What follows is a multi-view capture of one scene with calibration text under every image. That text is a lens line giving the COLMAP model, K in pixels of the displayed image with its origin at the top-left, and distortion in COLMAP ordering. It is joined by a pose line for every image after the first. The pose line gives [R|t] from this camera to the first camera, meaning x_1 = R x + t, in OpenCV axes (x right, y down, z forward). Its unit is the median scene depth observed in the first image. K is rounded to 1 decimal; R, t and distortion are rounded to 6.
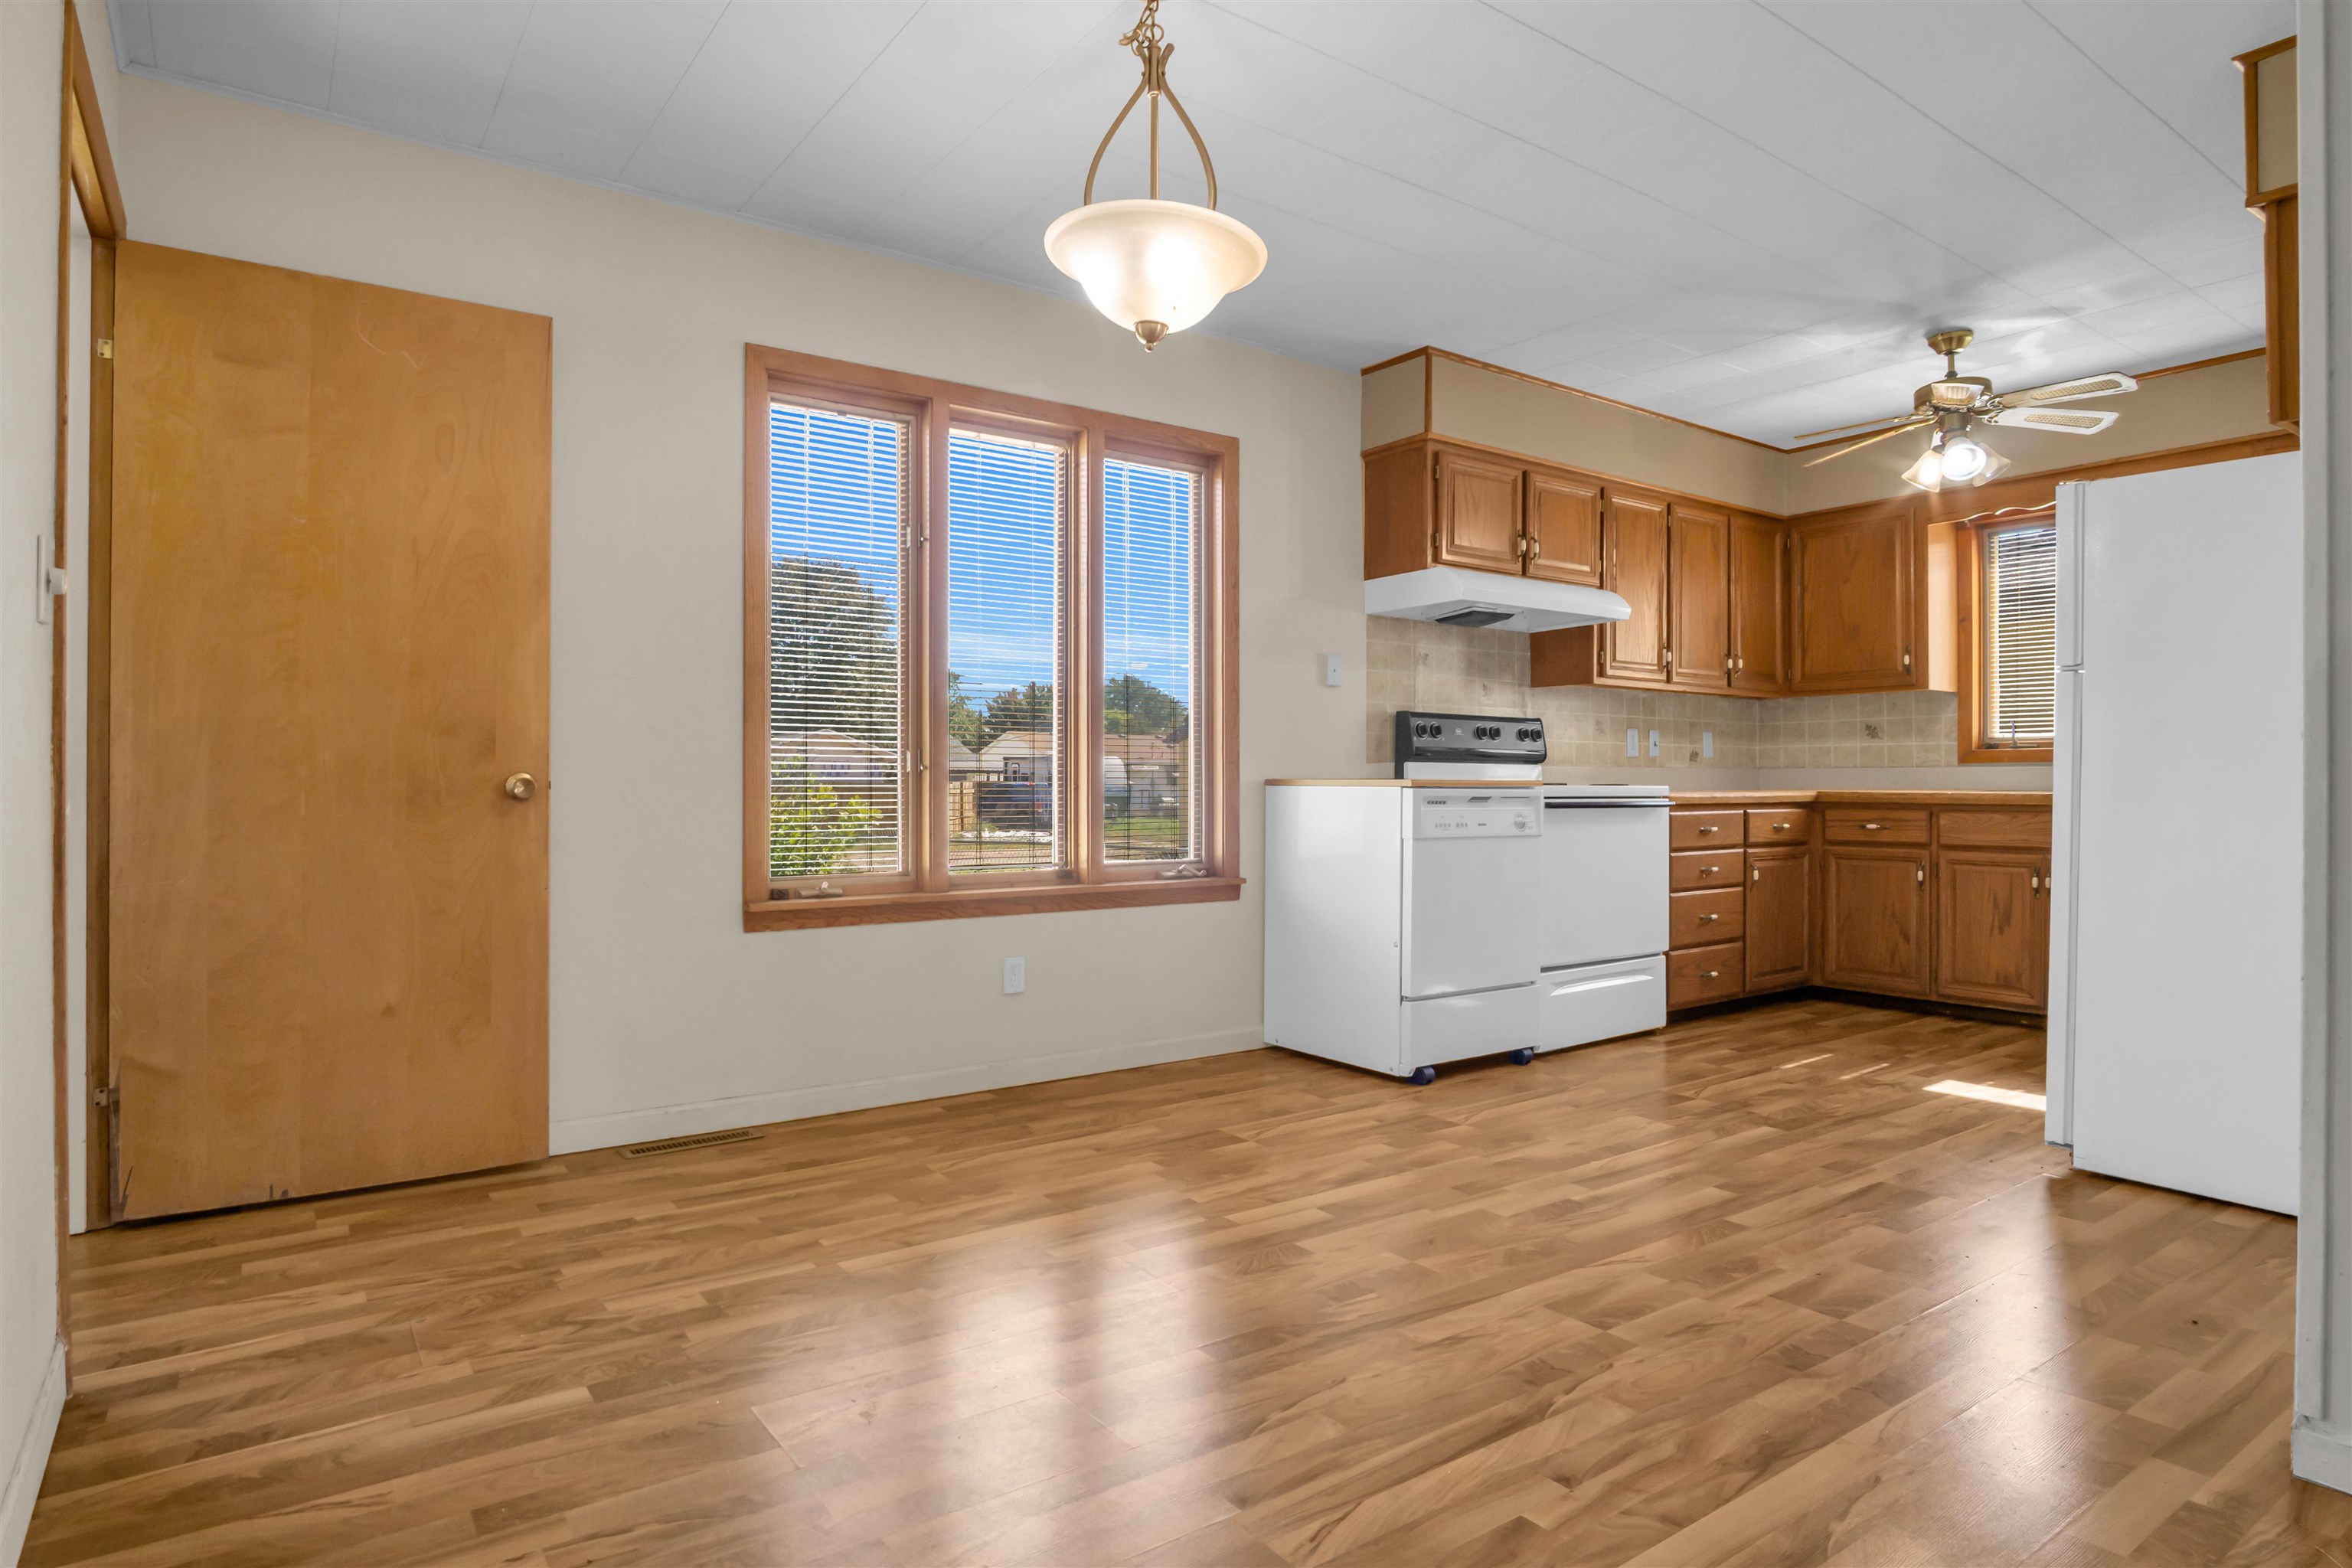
lens RADIAL K [[1291.5, 0, 1153.6], [0, 1291.5, 763.3], [0, 0, 1]] dist [-0.034978, 0.008286]
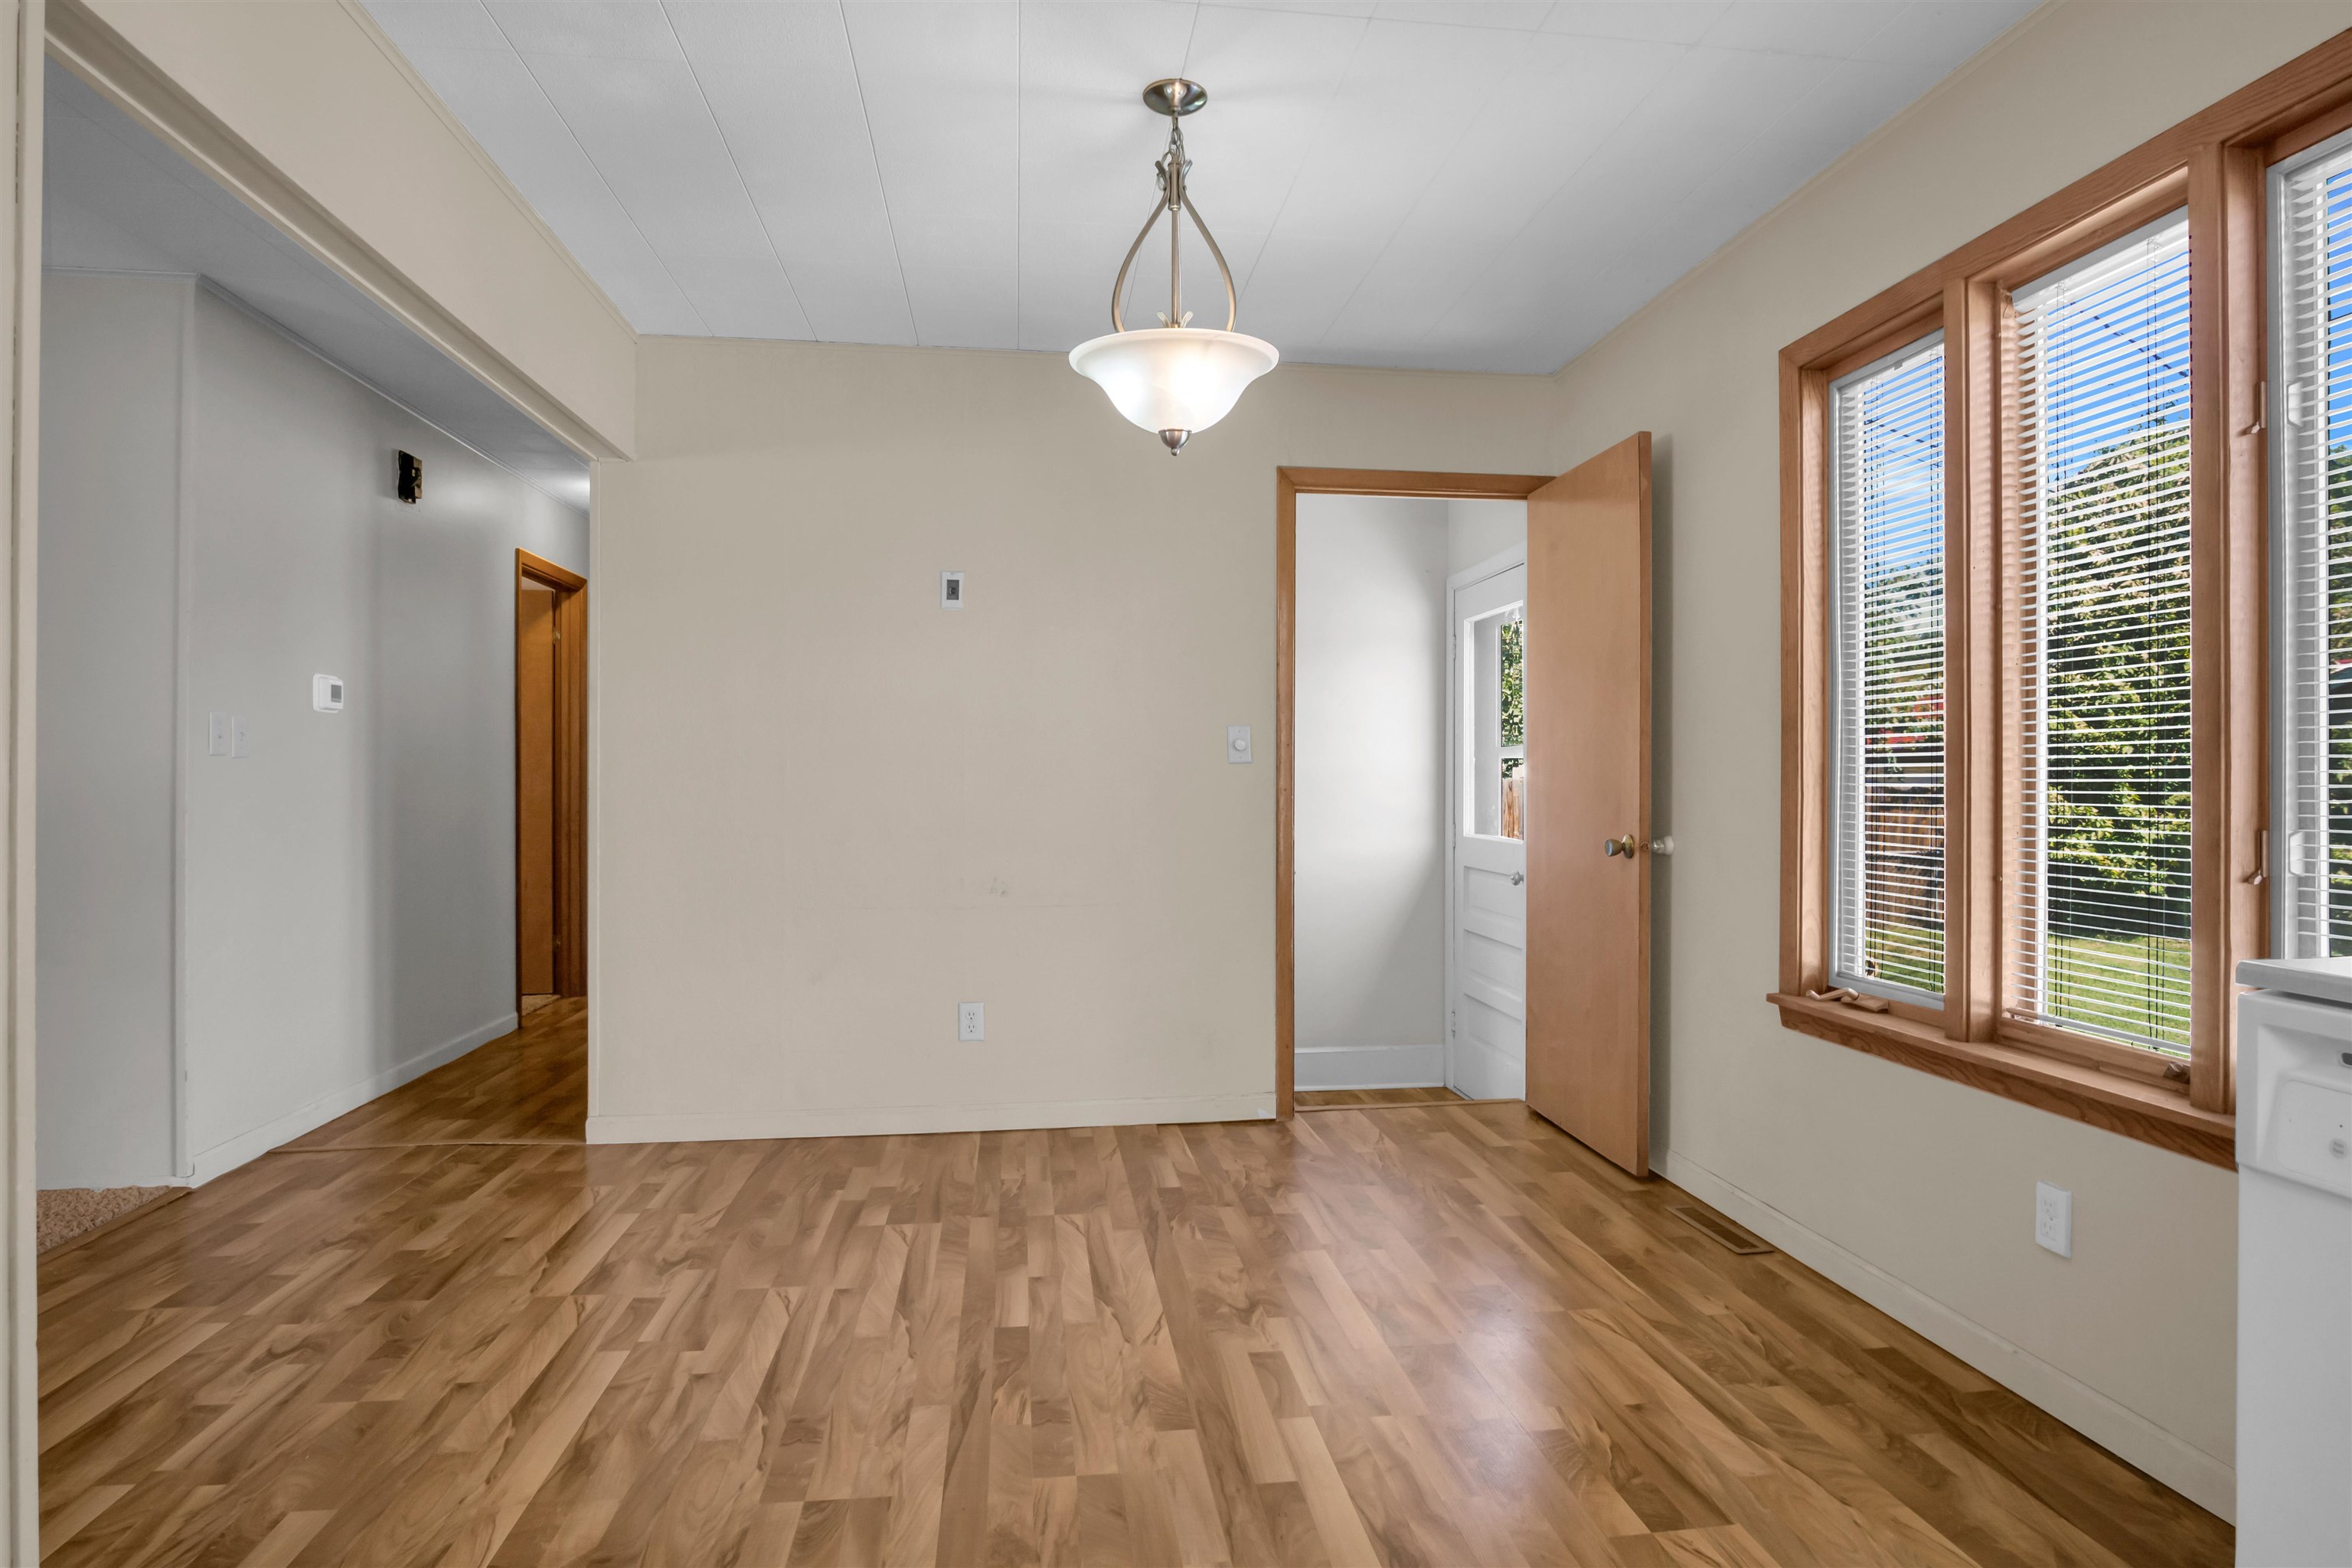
lens RADIAL K [[1291.5, 0, 1174.1], [0, 1291.5, 783.7], [0, 0, 1]] dist [-0.034978, 0.008286]
pose [[-0.470718, 0.000892, -0.882283, 0.478533], [0.013149, 0.999896, -0.006005, -0.025491], [0.882186, -0.014427, -0.470681, 0.775970]]
